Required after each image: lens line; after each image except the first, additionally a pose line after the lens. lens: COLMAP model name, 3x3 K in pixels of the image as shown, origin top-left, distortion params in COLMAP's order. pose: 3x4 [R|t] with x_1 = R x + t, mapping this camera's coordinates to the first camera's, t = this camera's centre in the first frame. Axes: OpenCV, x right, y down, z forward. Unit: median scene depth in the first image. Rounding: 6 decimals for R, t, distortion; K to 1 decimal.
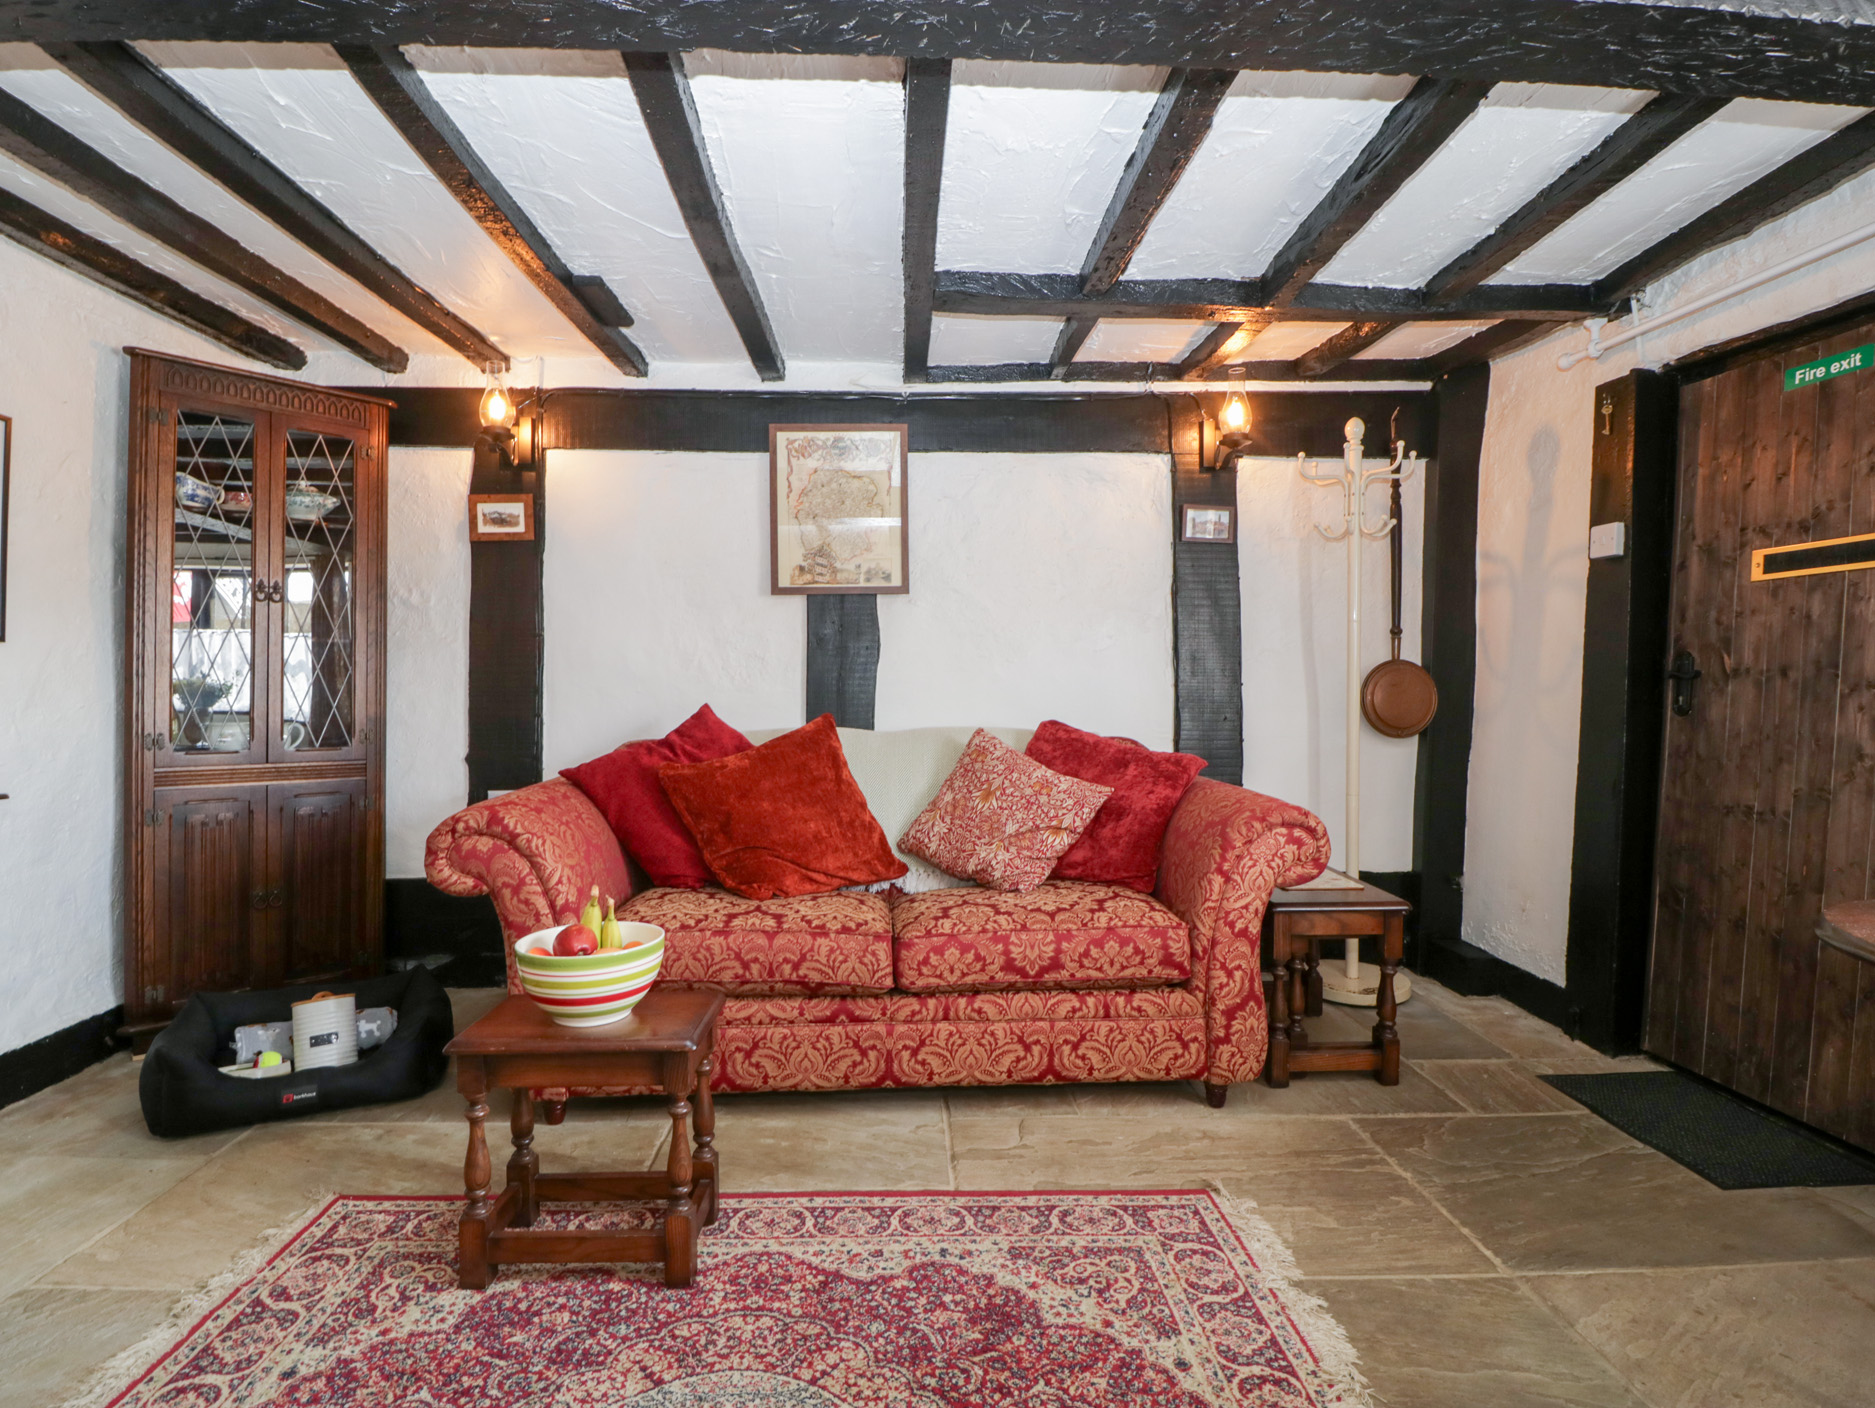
lens RADIAL K [[966.1, 0, 934.6], [0, 966.1, 698.2], [0, 0, 1]] dist [0.001878, -0.015163]
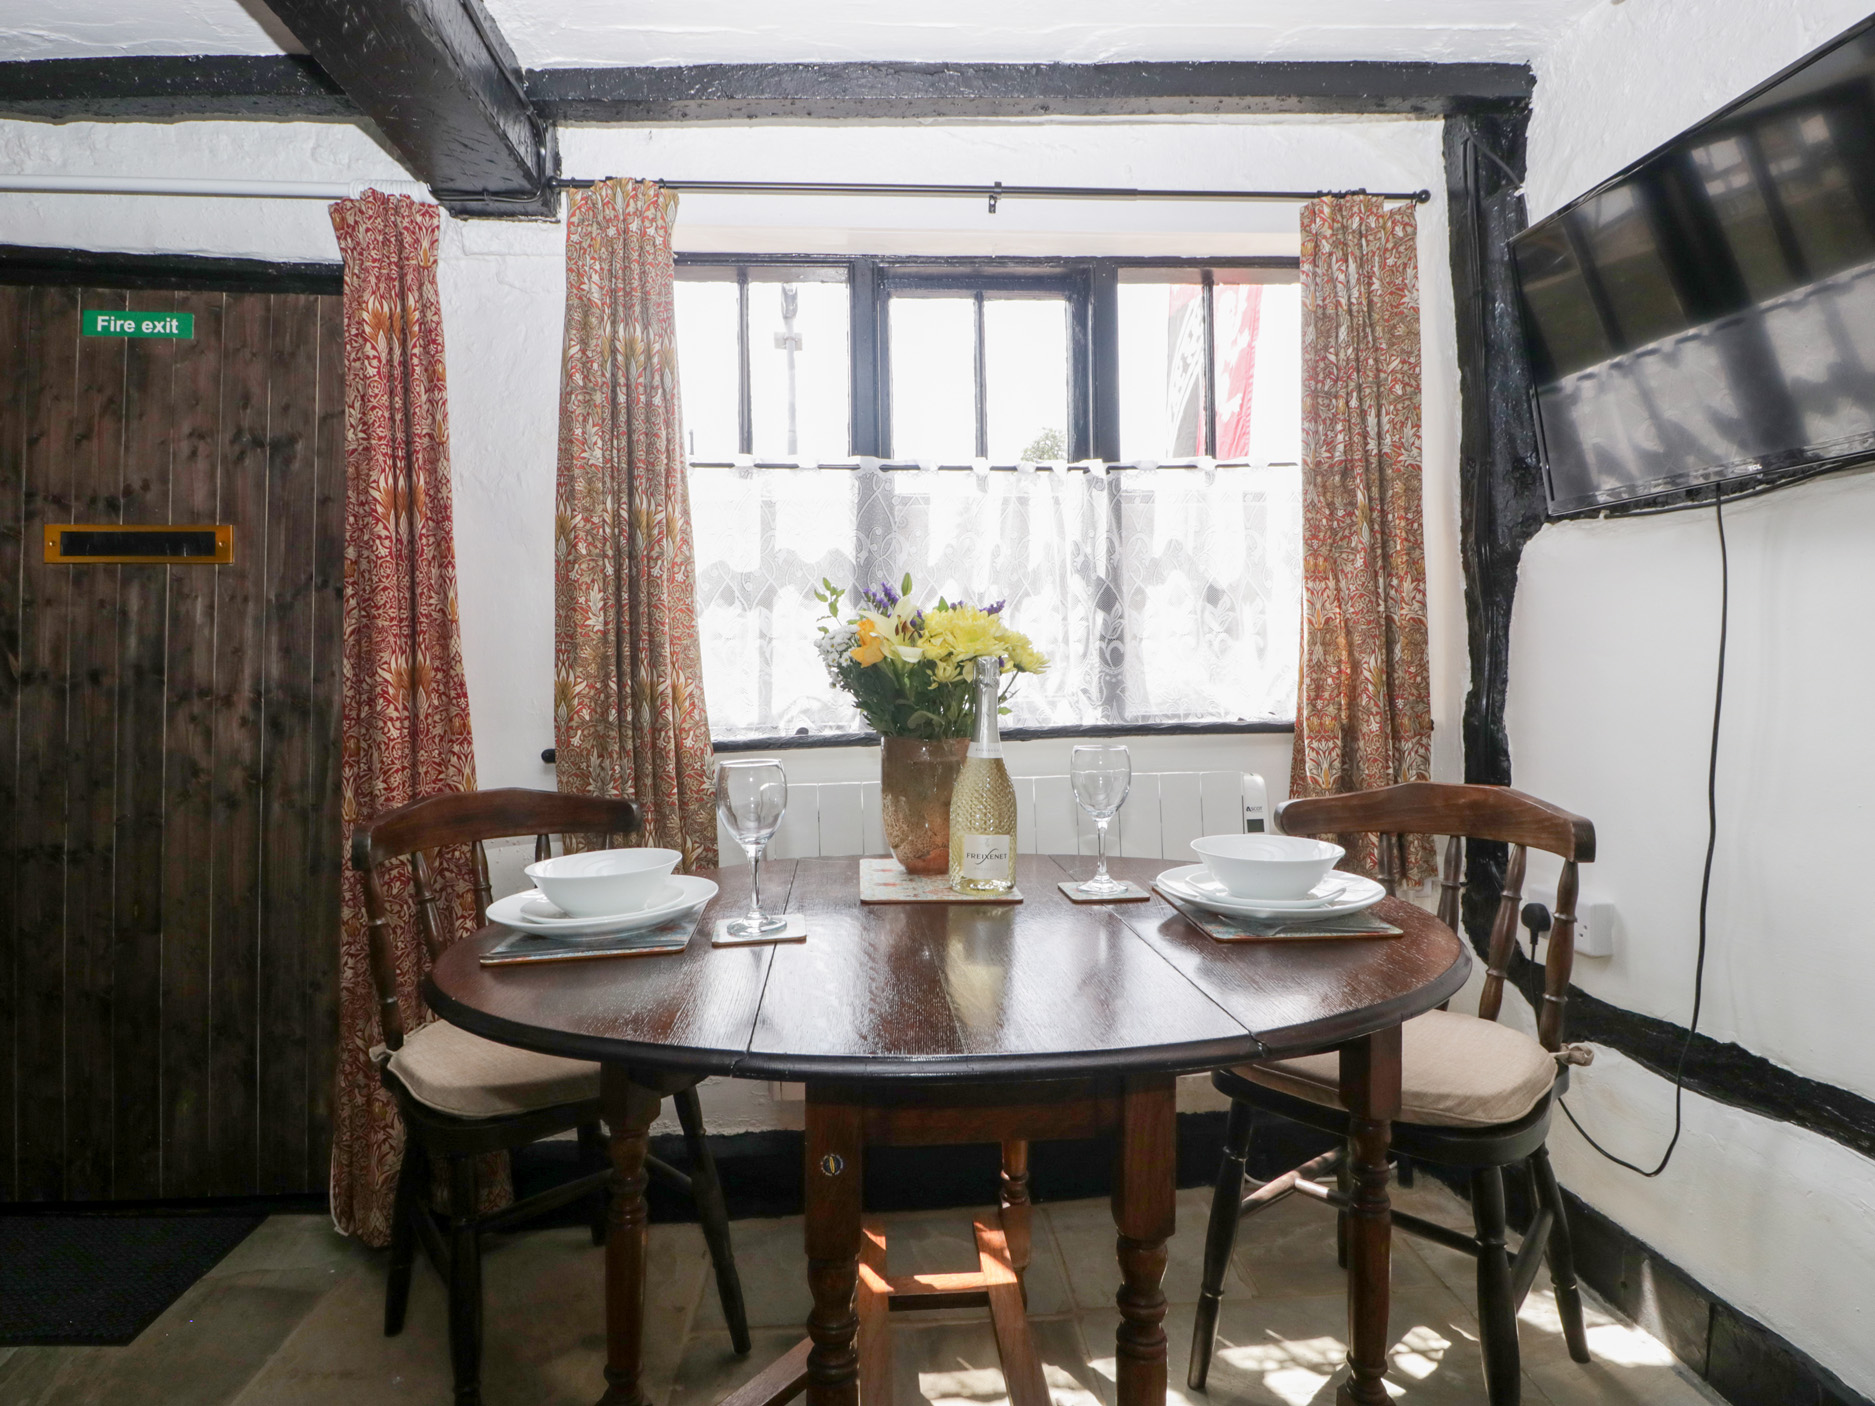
lens RADIAL K [[963.4, 0, 920.6], [0, 963.4, 692.9], [0, 0, 1]] dist [0.002556, -0.017771]
pose [[-0.015585, -0.033558, 0.999315, 0.051511], [0.013087, 0.999344, 0.033764, -0.031995], [-0.999793, 0.013604, -0.015135, 0.297557]]
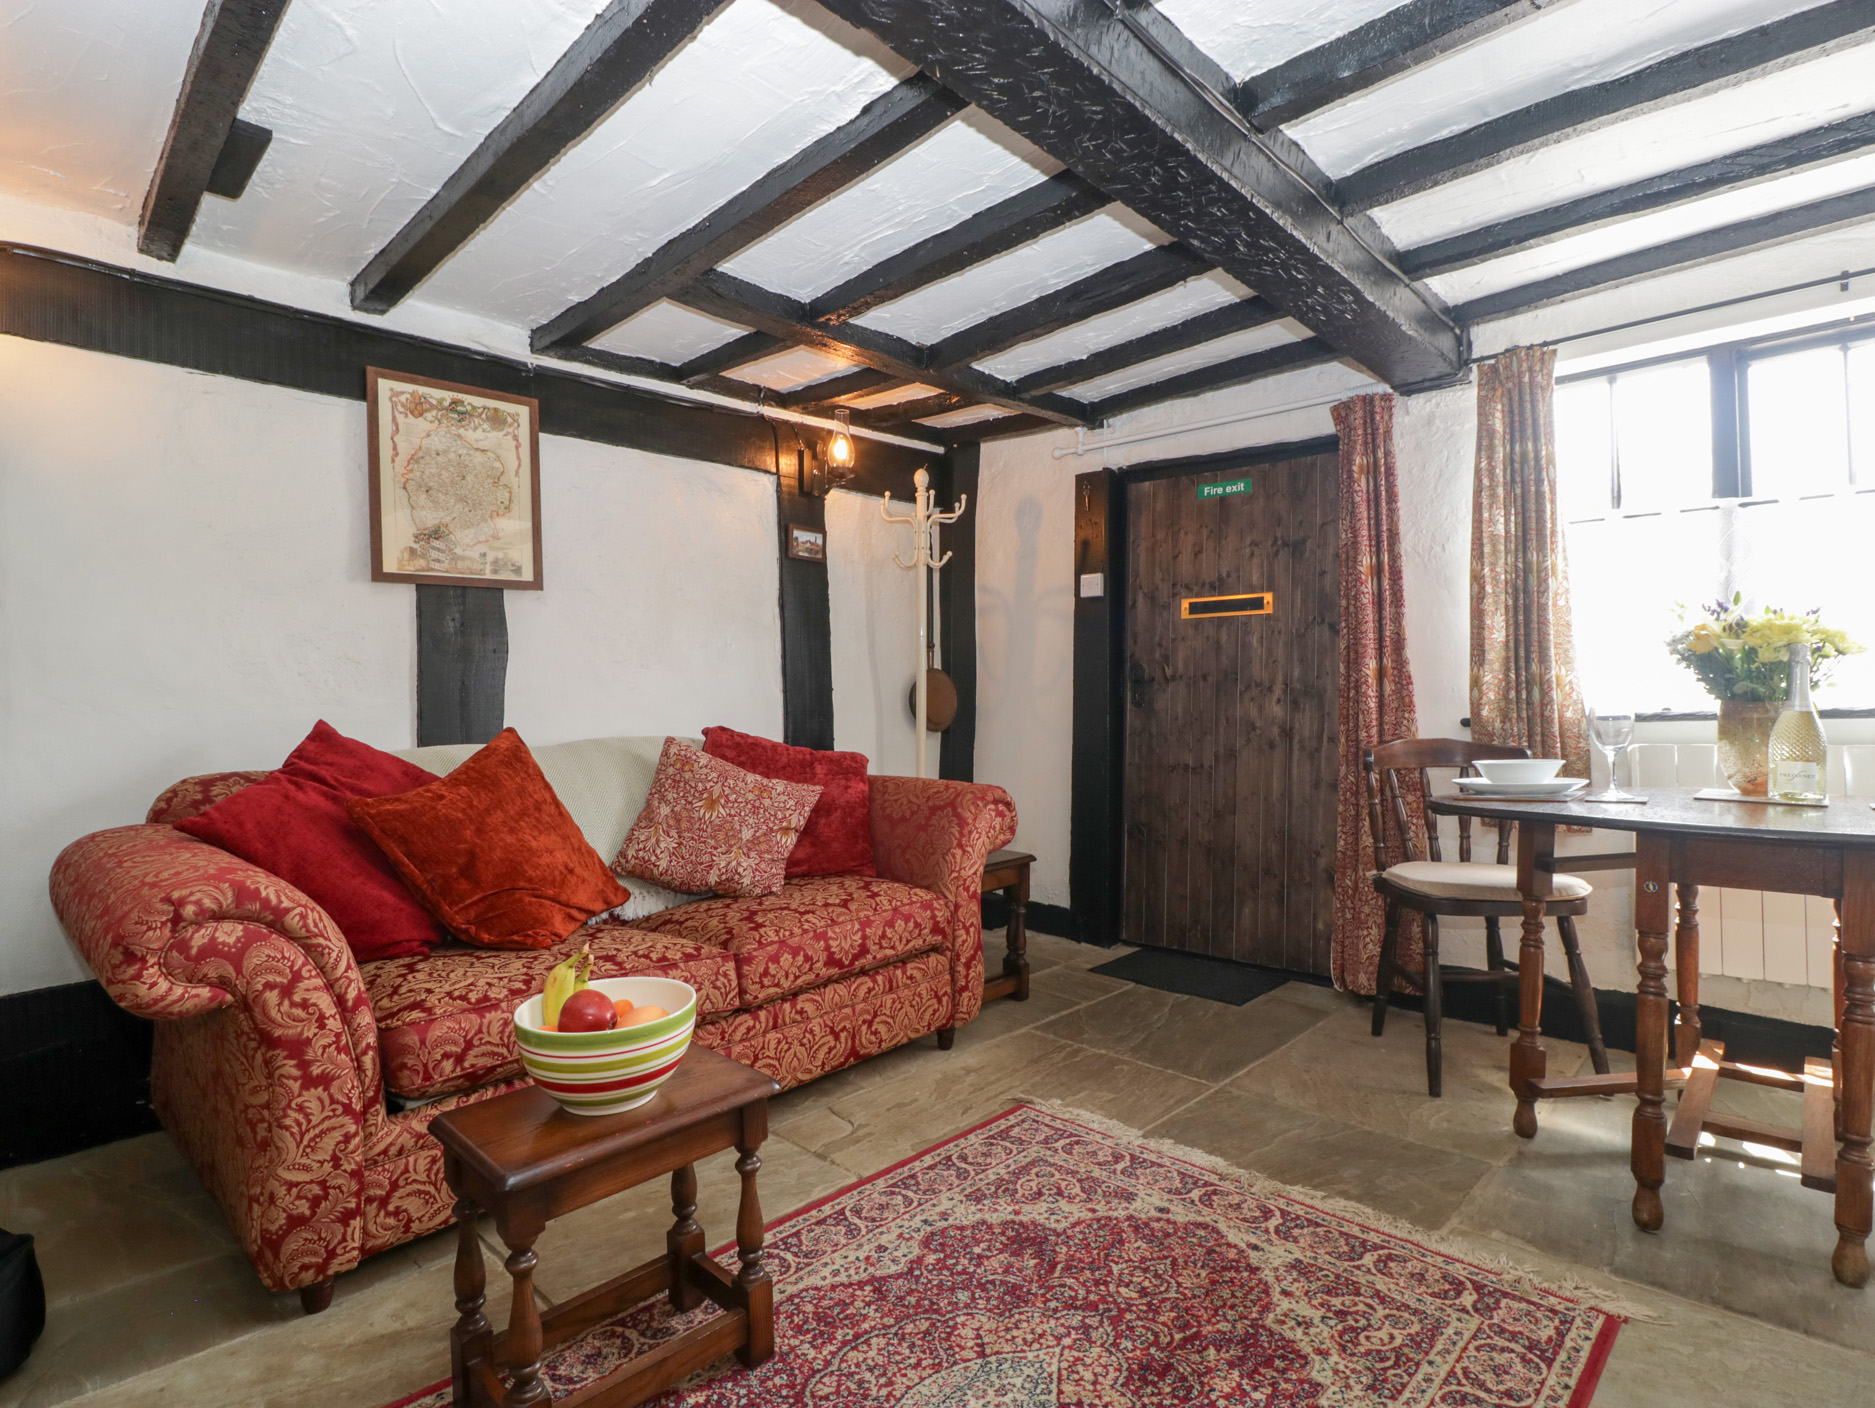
lens RADIAL K [[963.4, 0, 920.6], [0, 963.4, 693.9], [0, 0, 1]] dist [0.002556, -0.017771]
pose [[0.725862, -0.011399, 0.687746, -0.536410], [0.021428, 0.999752, -0.006044, -0.000548], [-0.687507, 0.019124, 0.725926, 0.168654]]
